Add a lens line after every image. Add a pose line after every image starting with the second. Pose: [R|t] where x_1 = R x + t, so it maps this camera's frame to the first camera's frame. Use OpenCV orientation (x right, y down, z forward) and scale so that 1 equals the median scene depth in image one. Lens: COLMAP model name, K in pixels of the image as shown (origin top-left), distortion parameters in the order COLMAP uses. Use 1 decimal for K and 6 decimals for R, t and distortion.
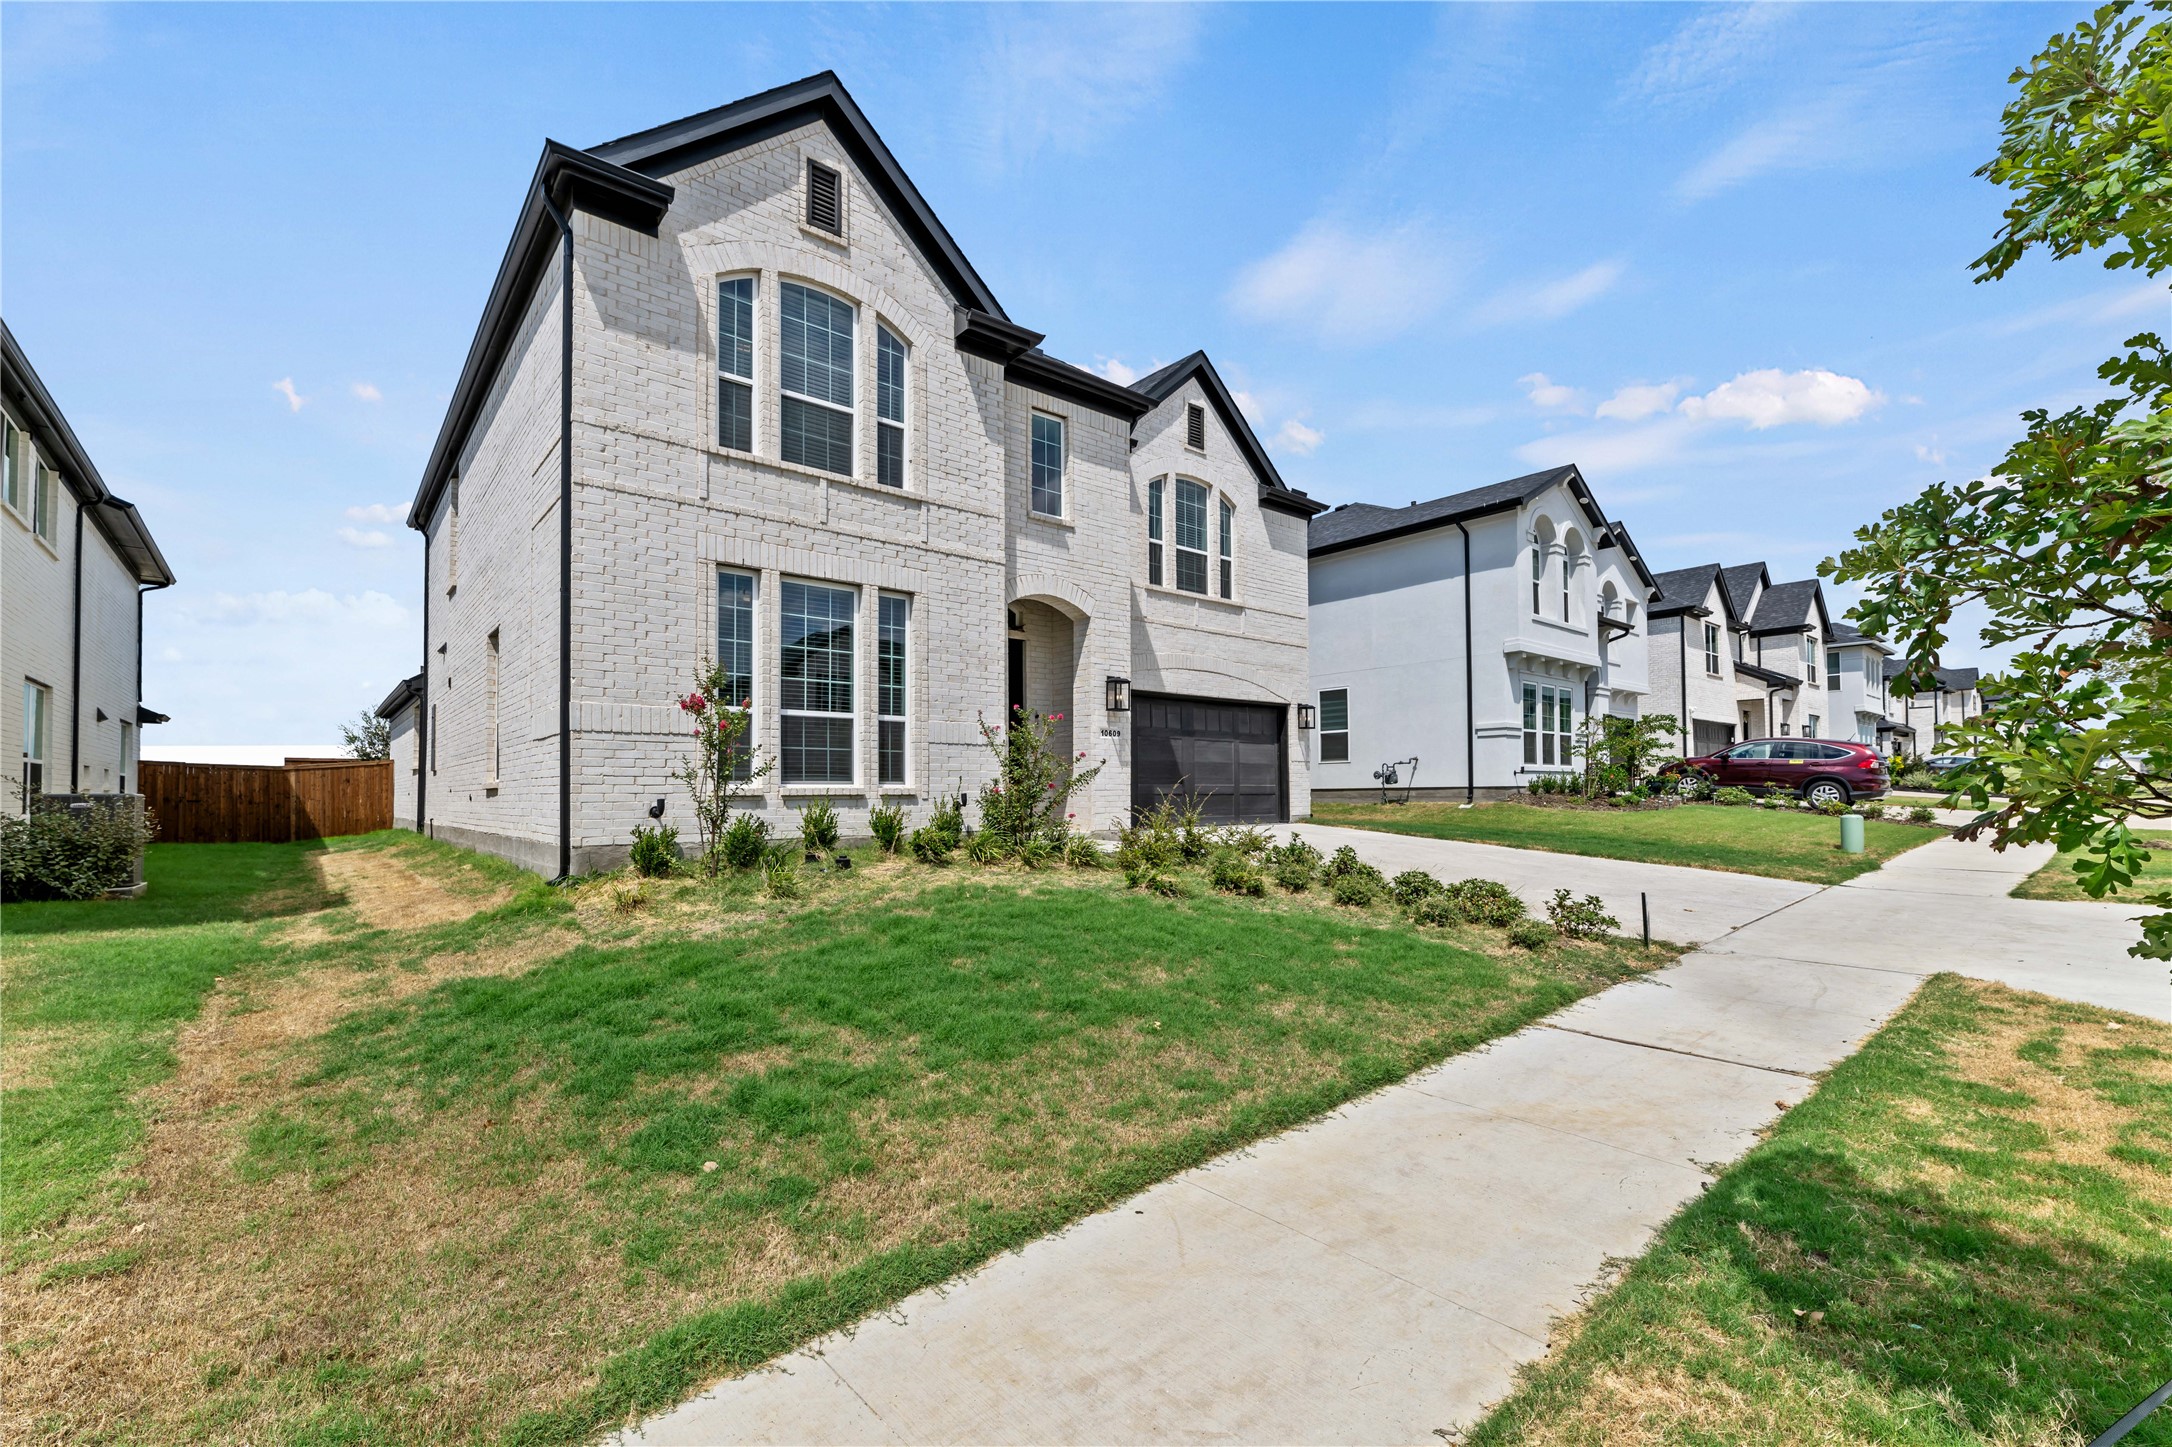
lens RADIAL K [[913.1, 0, 1125.3], [0, 913.1, 764.4], [0, 0, 1]] dist [-0.004948, -0.000242]
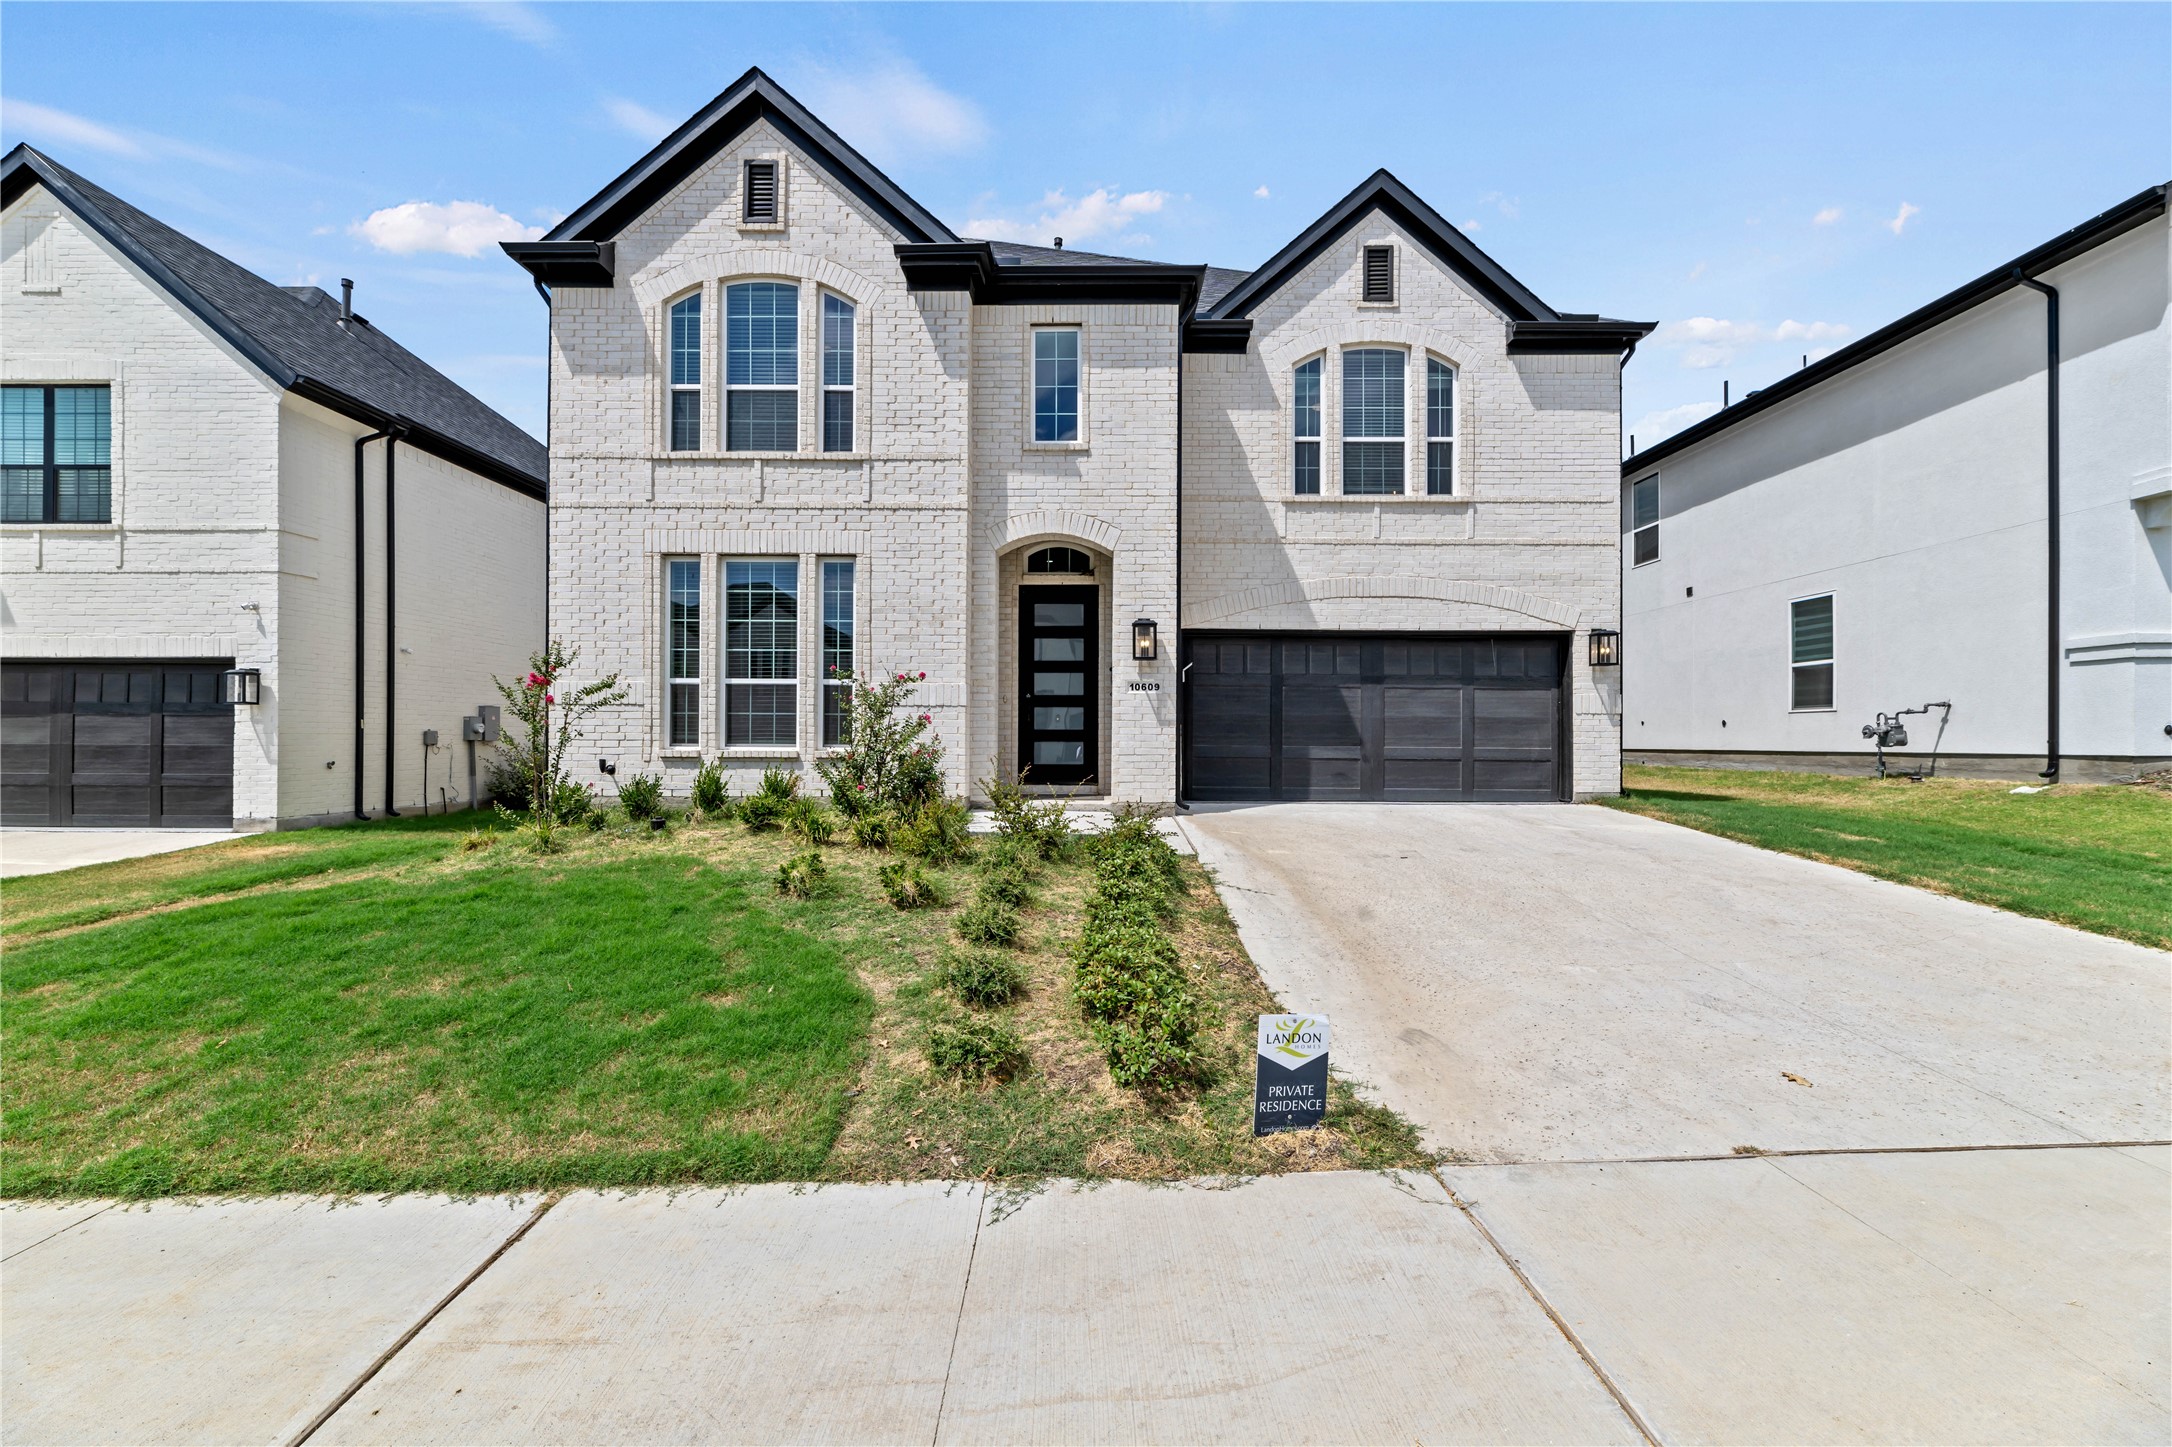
lens RADIAL K [[879.0, 0, 1087.4], [0, 879.0, 731.3], [0, 0, 1]] dist [0.000834, 0.000483]
pose [[0.749669, 0.002733, -0.661807, 0.604395], [0.010761, 0.999809, 0.016319, -0.008680], [0.661725, -0.019356, 0.749497, 0.455581]]
